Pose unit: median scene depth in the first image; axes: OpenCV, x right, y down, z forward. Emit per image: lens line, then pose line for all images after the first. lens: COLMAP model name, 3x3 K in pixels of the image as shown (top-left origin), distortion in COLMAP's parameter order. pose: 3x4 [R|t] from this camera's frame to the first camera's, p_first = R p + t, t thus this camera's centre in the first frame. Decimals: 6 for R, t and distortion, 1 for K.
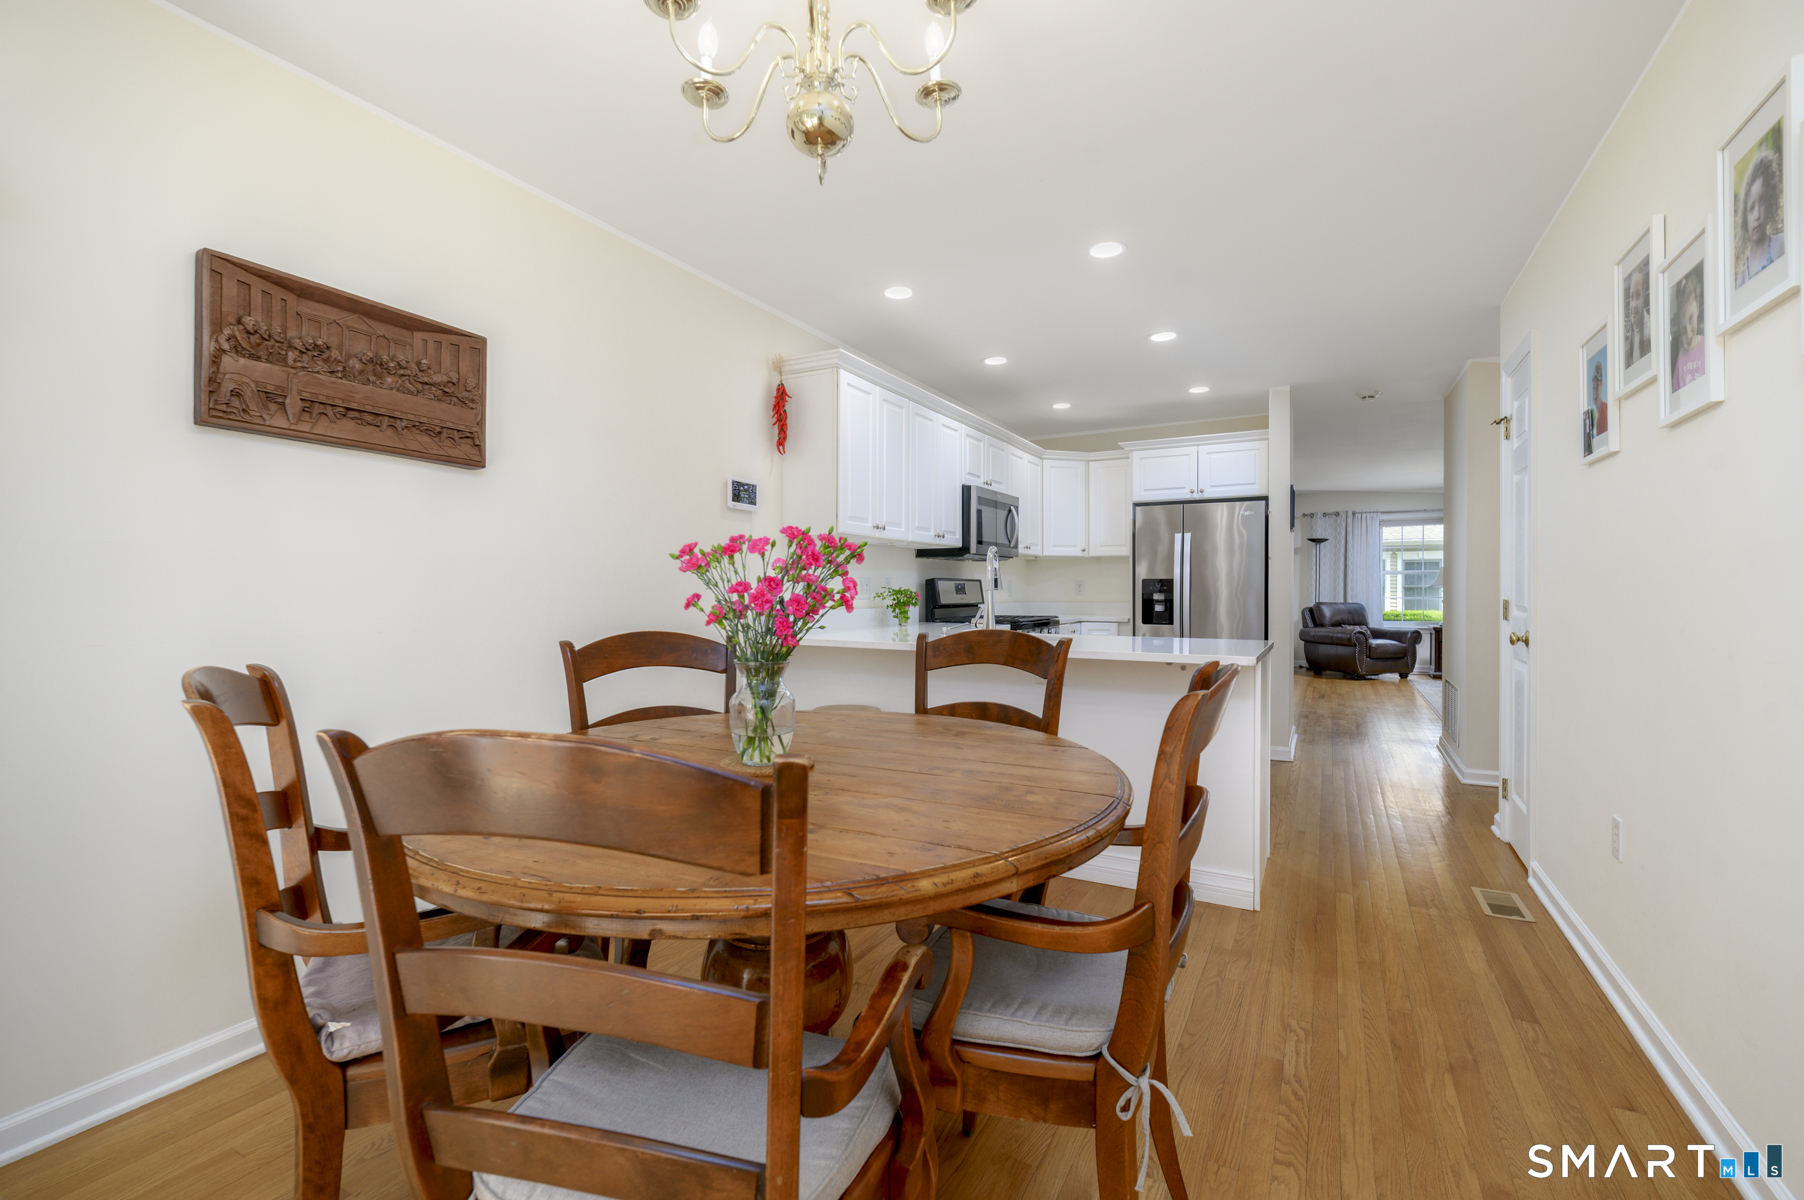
lens RADIAL K [[792.7, 0, 897.9], [0, 792.7, 592.8], [0, 0, 1]] dist [0.000311, 0.001110]
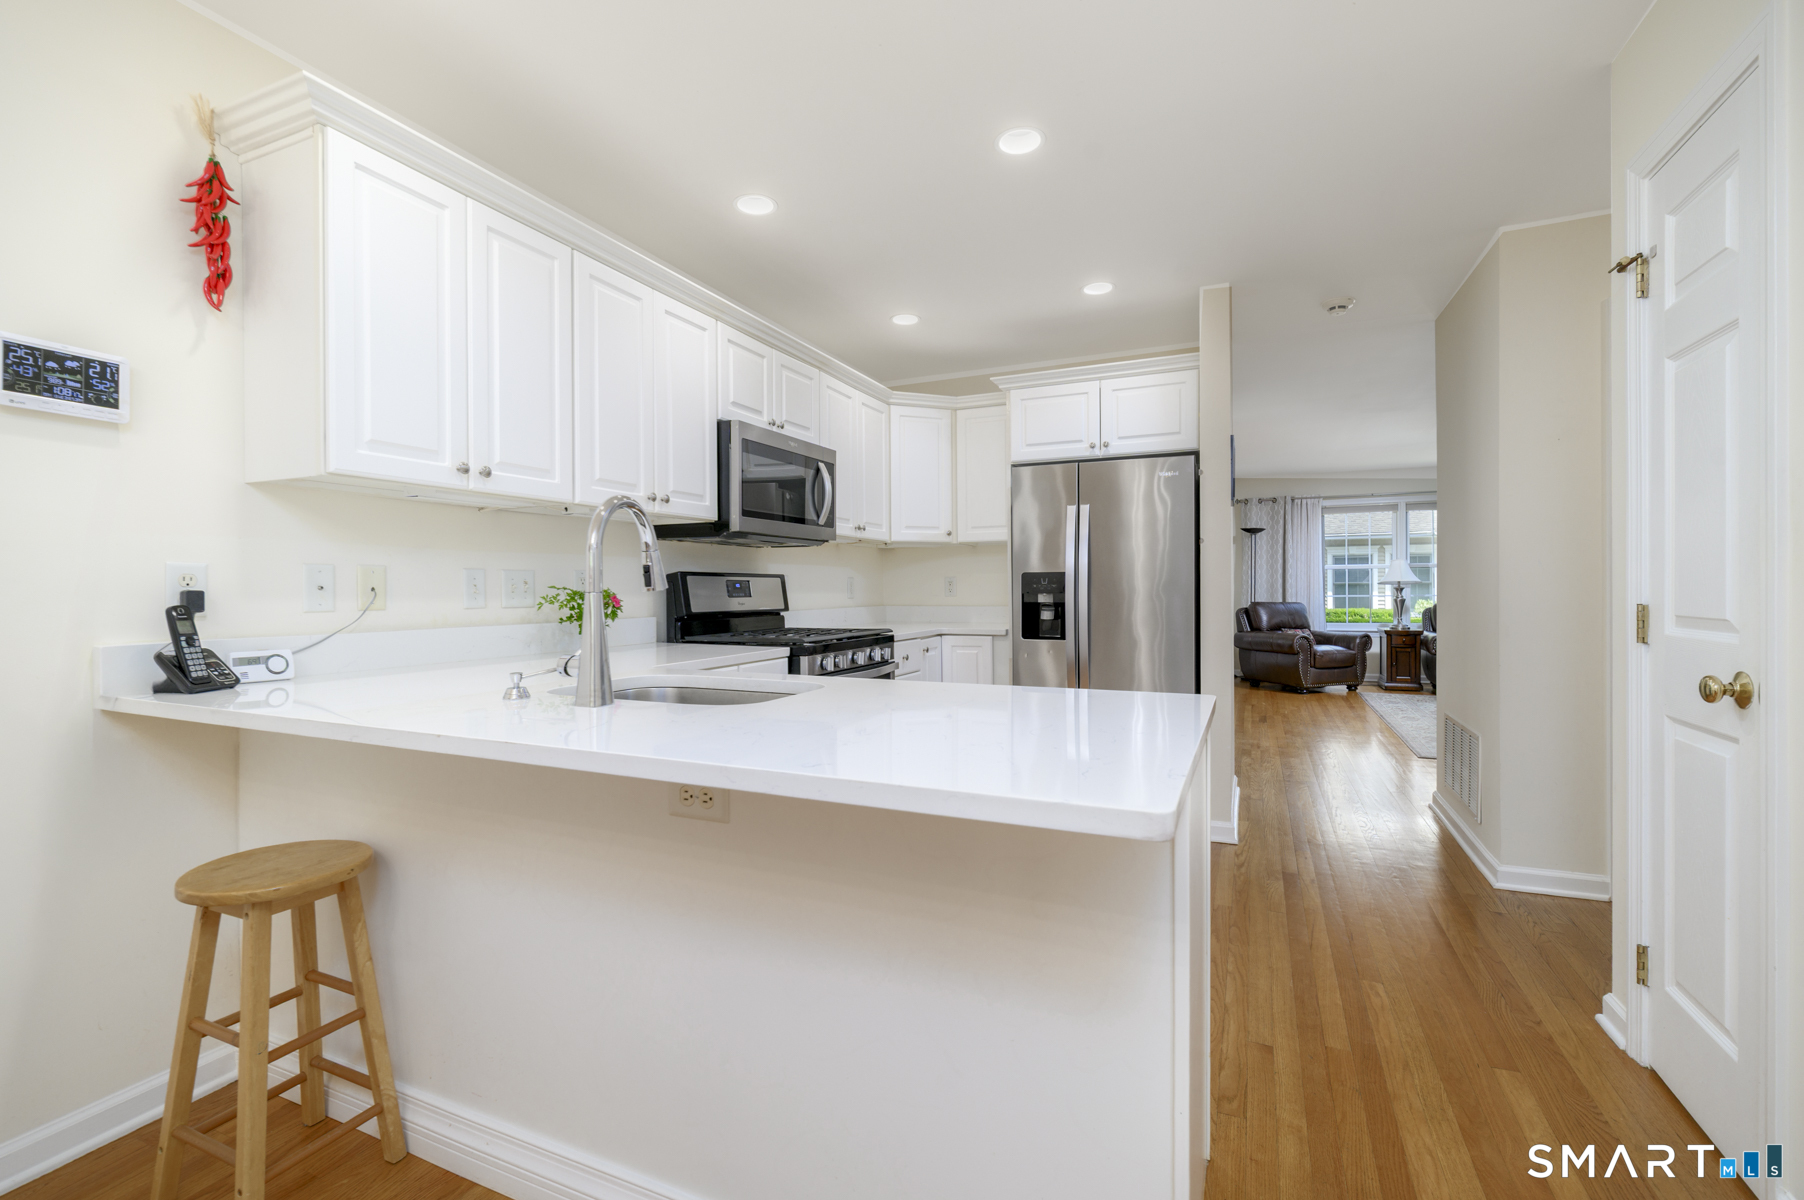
lens RADIAL K [[792.7, 0, 902.6], [0, 792.7, 590.5], [0, 0, 1]] dist [0.000311, 0.001110]
pose [[0.996632, -0.005657, 0.081810, 0.151115], [0.005875, 0.999980, -0.002416, -0.001215], [-0.081795, 0.002889, 0.996645, 0.329612]]
